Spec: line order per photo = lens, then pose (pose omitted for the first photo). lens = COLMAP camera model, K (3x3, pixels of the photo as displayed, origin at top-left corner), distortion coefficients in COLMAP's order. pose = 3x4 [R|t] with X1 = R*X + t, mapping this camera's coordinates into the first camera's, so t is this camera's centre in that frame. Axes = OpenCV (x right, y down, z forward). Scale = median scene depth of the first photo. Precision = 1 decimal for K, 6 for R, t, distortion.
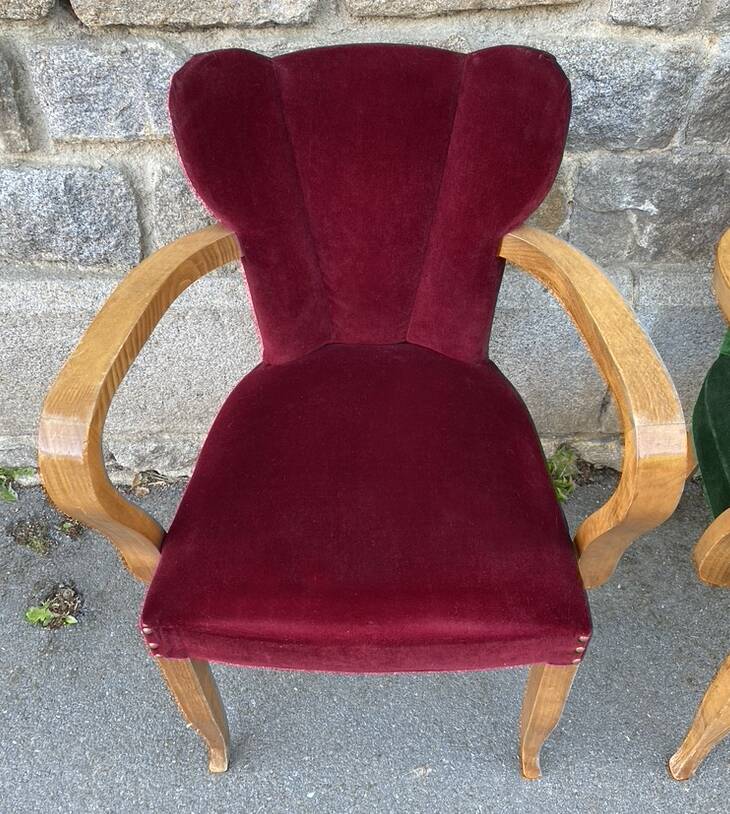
lens RADIAL K [[782.6, 0, 376.8], [0, 782.6, 382.5], [0, 0, 1]] dist [0.007431, 0.008787]
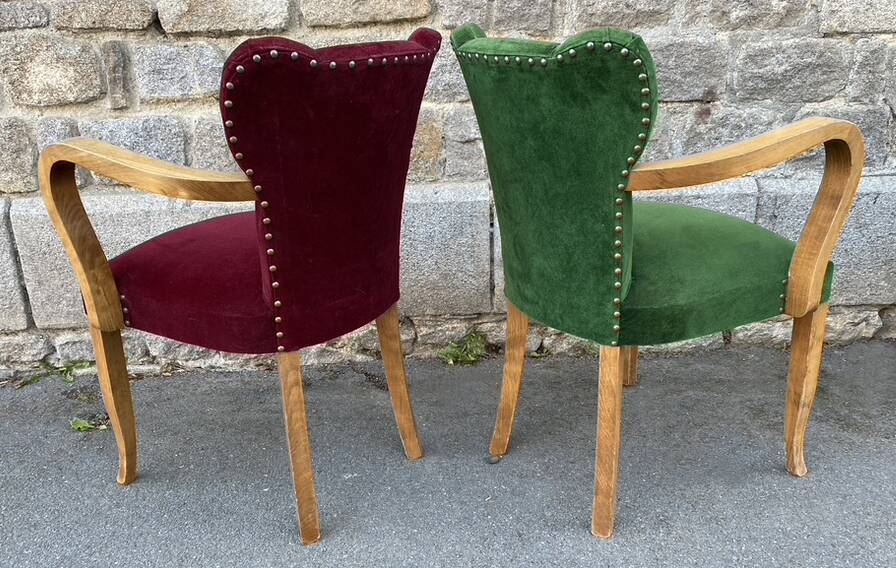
lens RADIAL K [[771.2, 0, 448.9], [0, 771.2, 307.8], [0, 0, 1]] dist [0.049488, -0.067173]
pose [[0.999237, -0.026943, 0.028283, 0.203406], [0.036443, 0.903678, -0.426659, 0.824506], [-0.014063, 0.427365, 0.903970, -0.358668]]
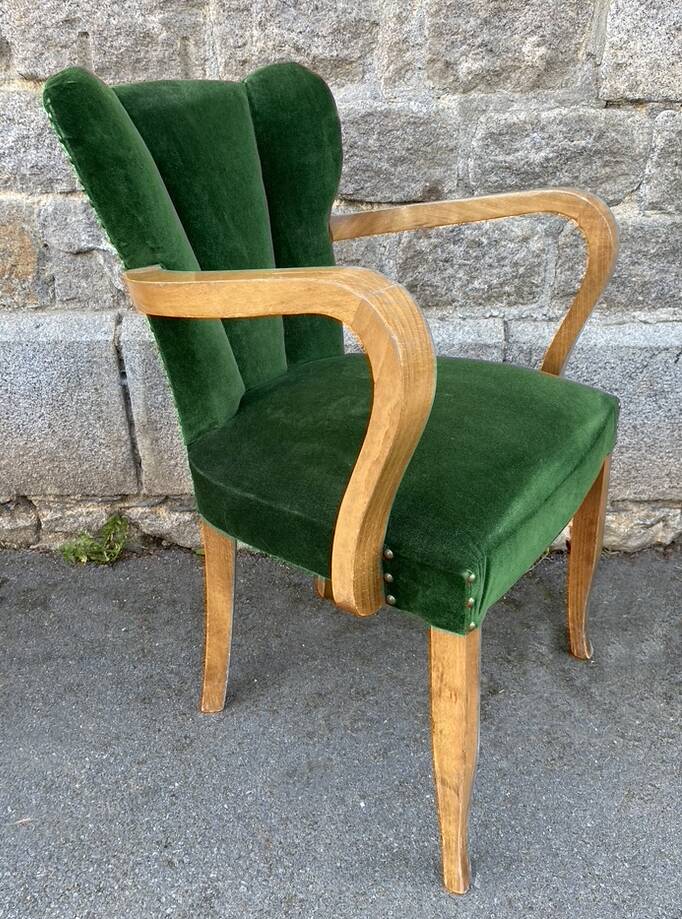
lens RADIAL K [[782.1, 0, 362.7], [0, 782.1, 473.3], [0, 0, 1]] dist [0.038489, -0.044929]
pose [[0.999977, 0.005717, -0.003690, 0.726627], [-0.006600, 0.946732, -0.321956, 0.463968], [0.001653, 0.321973, 0.946747, 0.006813]]
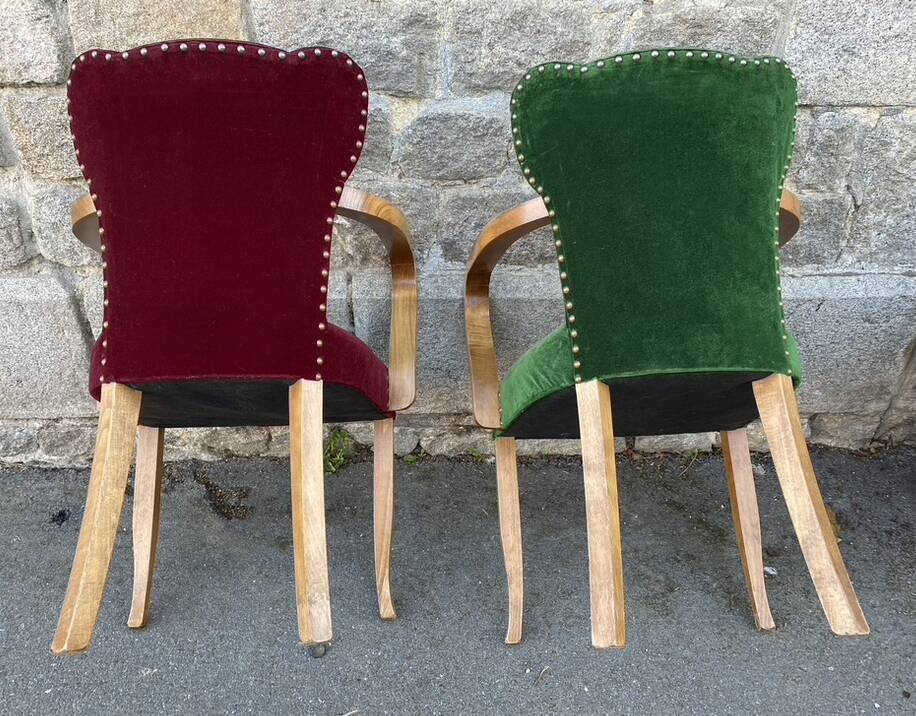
lens RADIAL K [[776.1, 0, 448.8], [0, 776.1, 355.8], [0, 0, 1]] dist [0.012138, -0.005716]
pose [[0.999502, -0.006386, 0.030913, 0.485010], [0.012207, 0.981328, -0.191953, 0.261340], [-0.029110, 0.192235, 0.980917, -0.266645]]
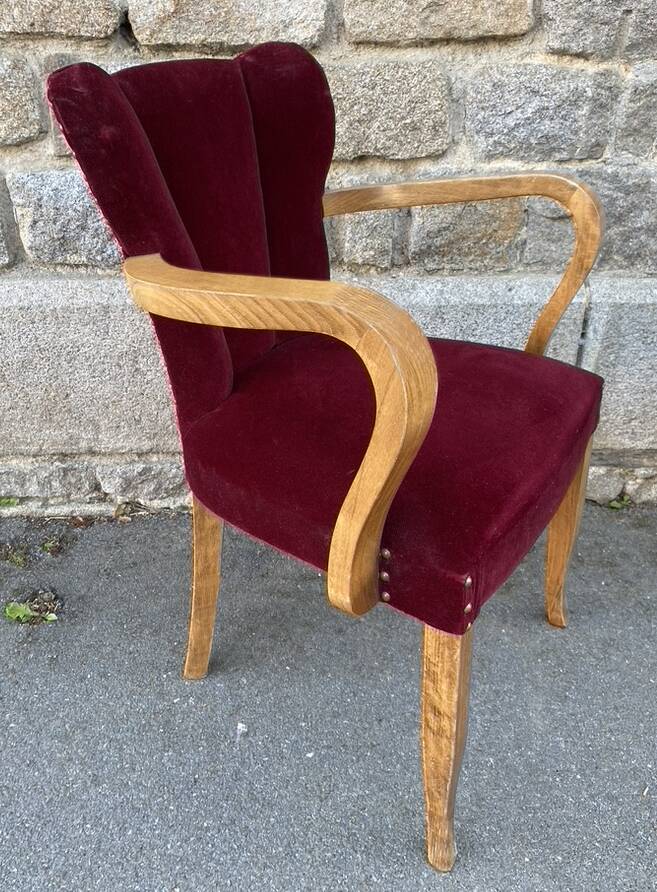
lens RADIAL K [[787.0, 0, 340.2], [0, 787.0, 399.2], [0, 0, 1]] dist [0.009590, 0.005377]
pose [[0.998877, 0.000030, 0.047375, -0.092533], [0.015412, 0.945399, -0.325551, 0.429999], [-0.044798, 0.325916, 0.944337, -0.026269]]
